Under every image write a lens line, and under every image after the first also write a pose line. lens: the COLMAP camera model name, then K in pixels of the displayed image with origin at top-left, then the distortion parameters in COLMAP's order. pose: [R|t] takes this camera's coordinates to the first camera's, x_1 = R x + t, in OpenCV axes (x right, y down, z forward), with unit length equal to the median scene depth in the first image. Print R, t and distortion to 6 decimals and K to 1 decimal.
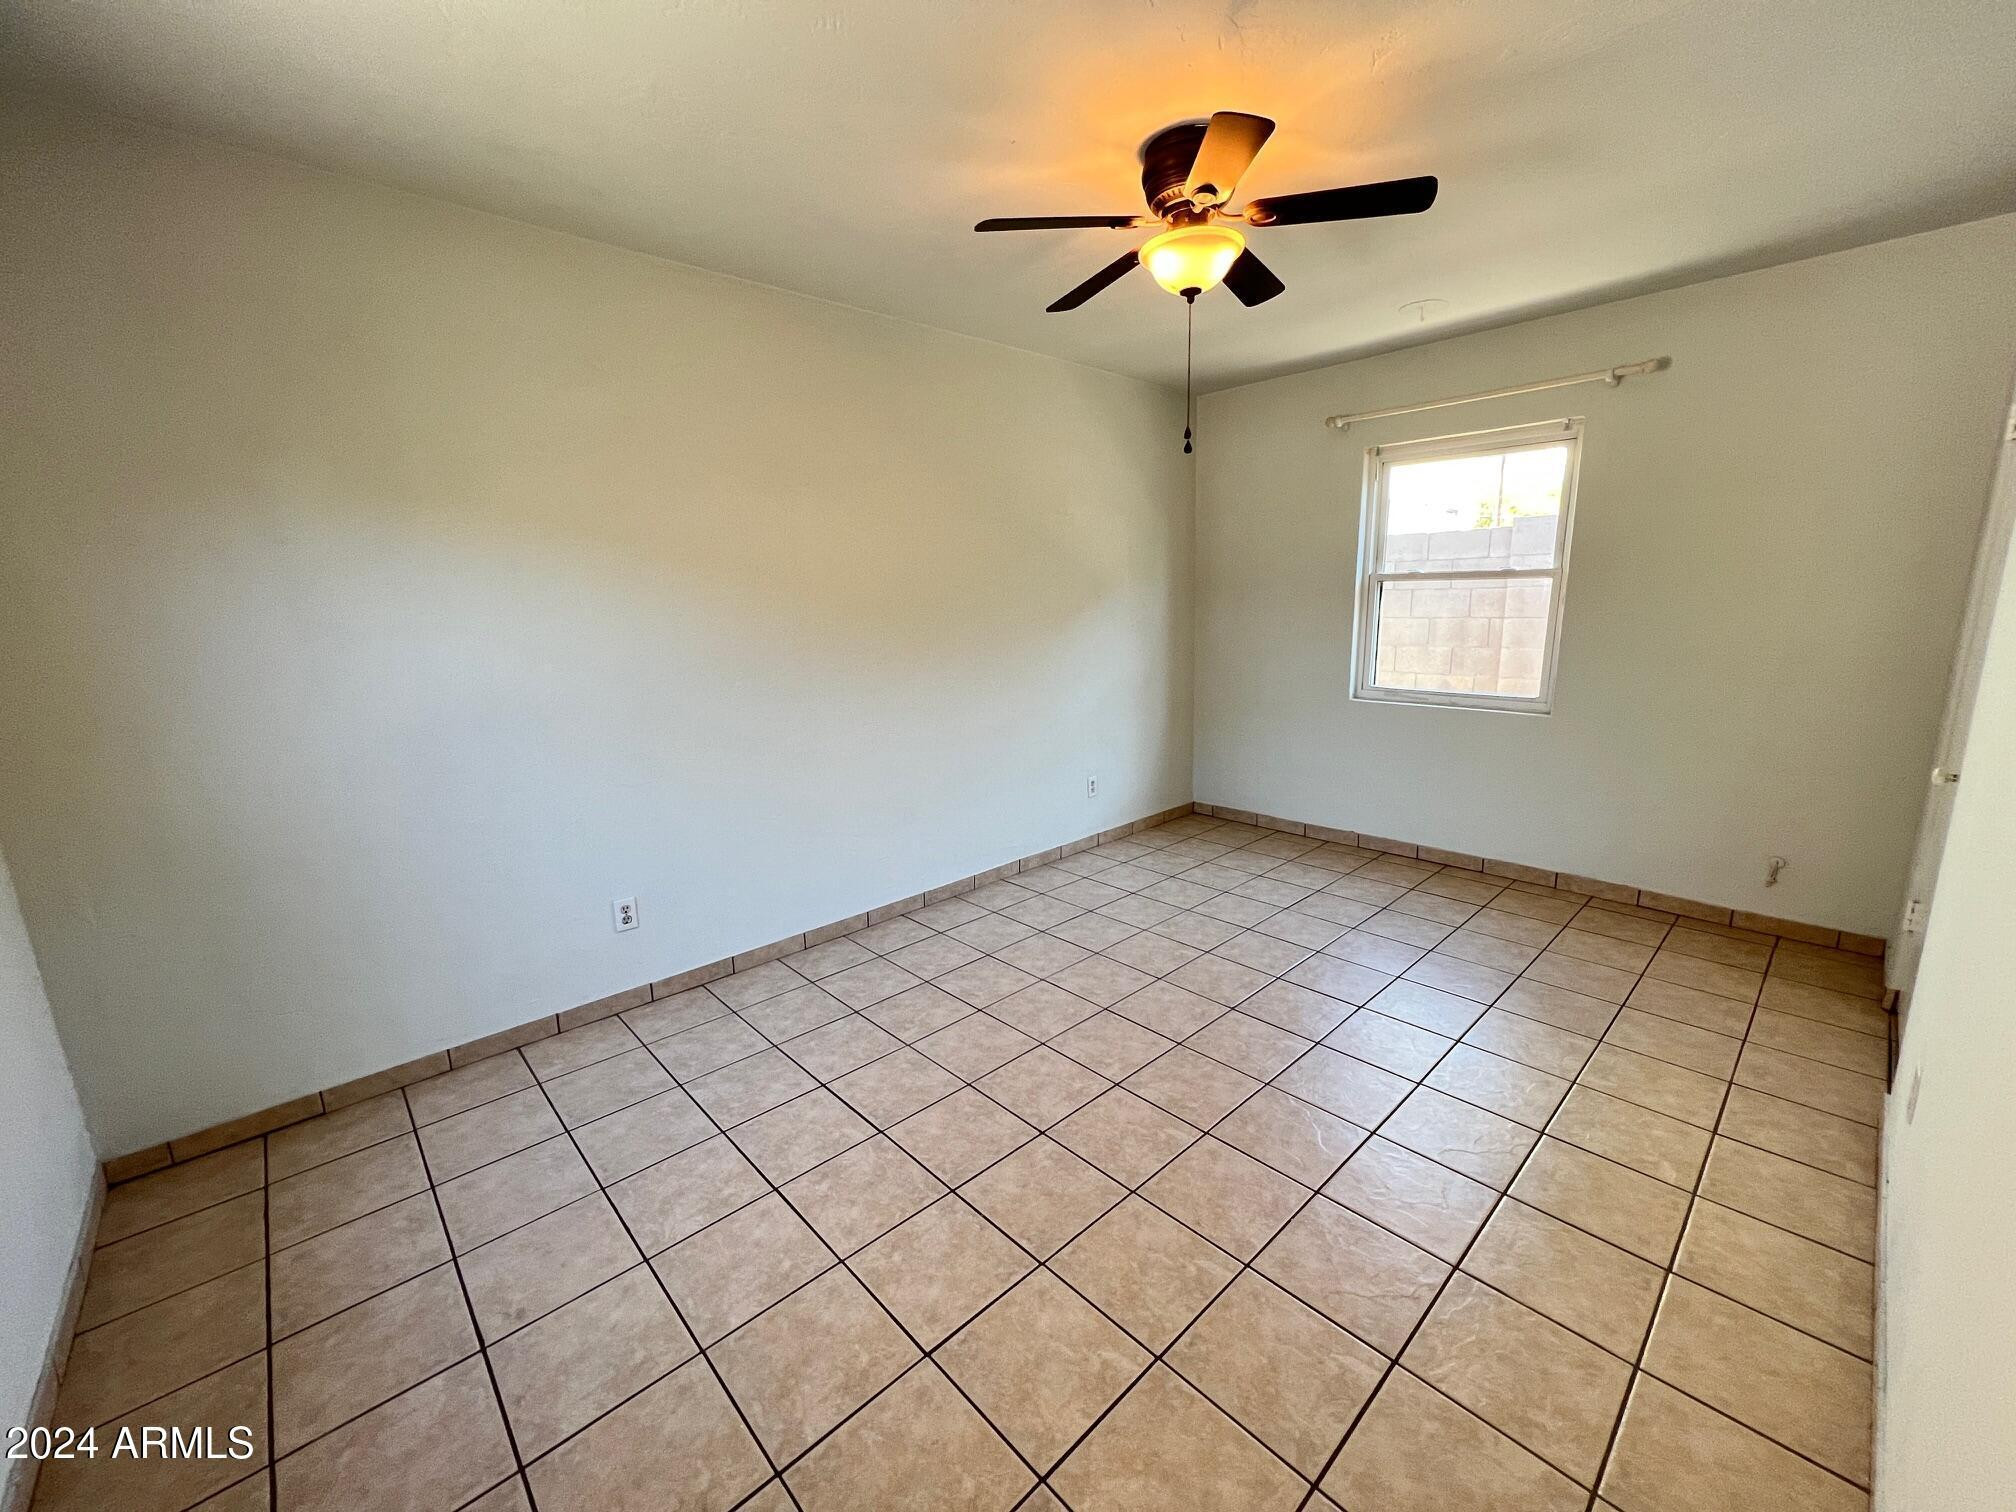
lens RADIAL K [[807.2, 0, 1028.8], [0, 807.2, 747.8], [0, 0, 1]] dist [-0.000173, 0.000343]
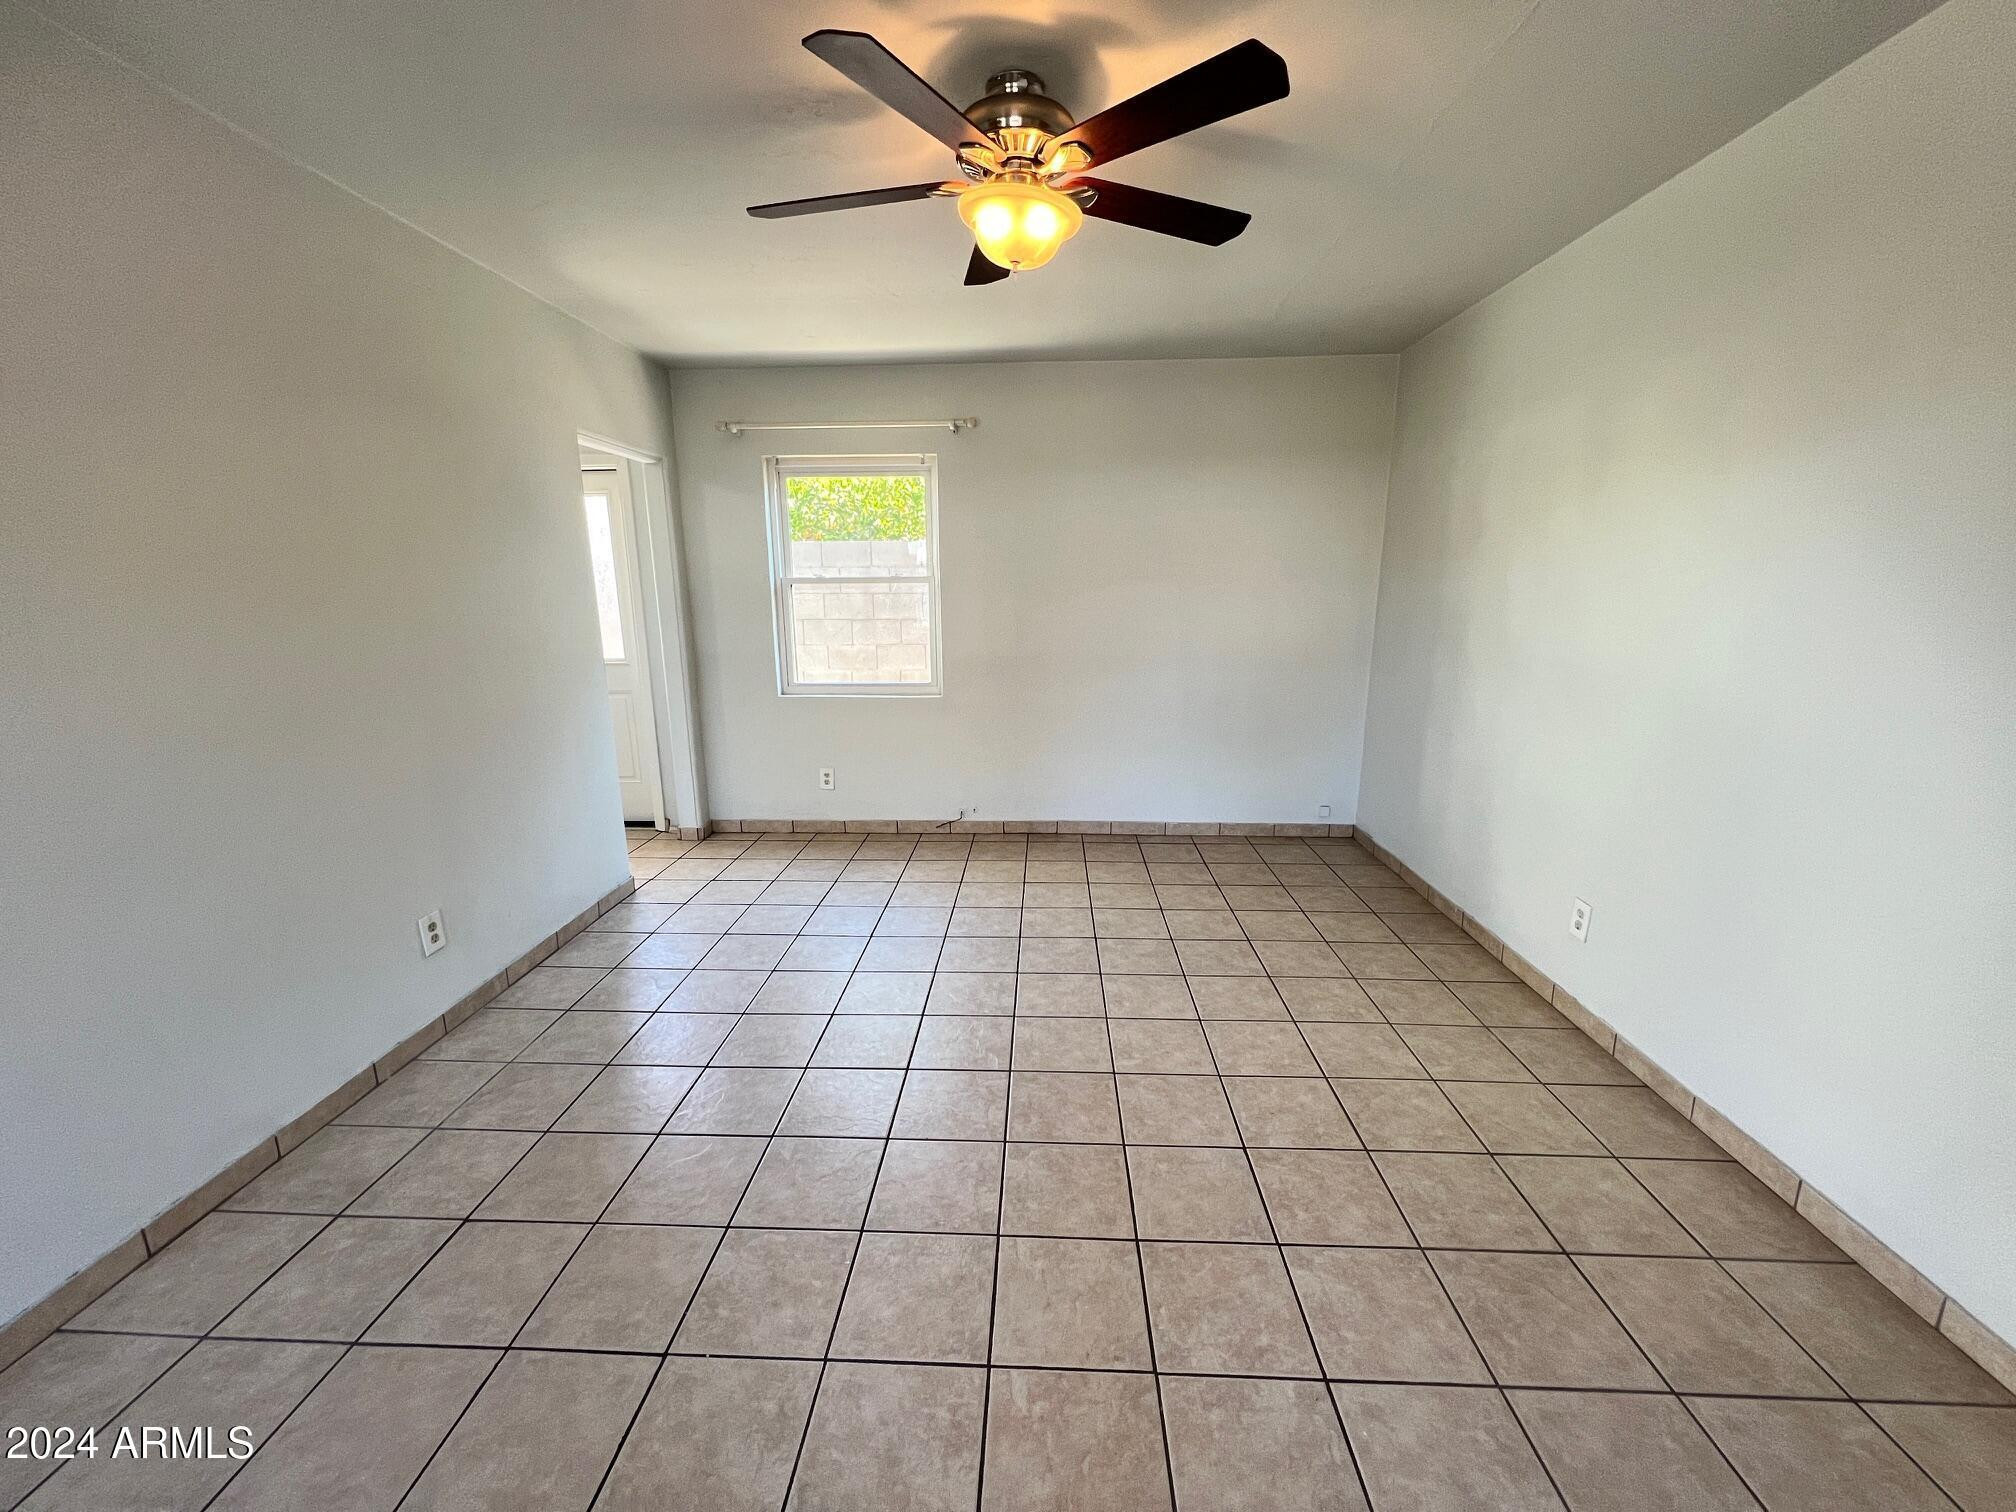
lens RADIAL K [[807.2, 0, 995.3], [0, 807.2, 764.8], [0, 0, 1]] dist [-0.000173, 0.000343]
pose [[0.724368, -0.144582, 0.674083, -0.143860], [0.120354, 0.989268, 0.082852, -0.028819], [-0.678827, 0.021113, 0.733994, 0.034374]]
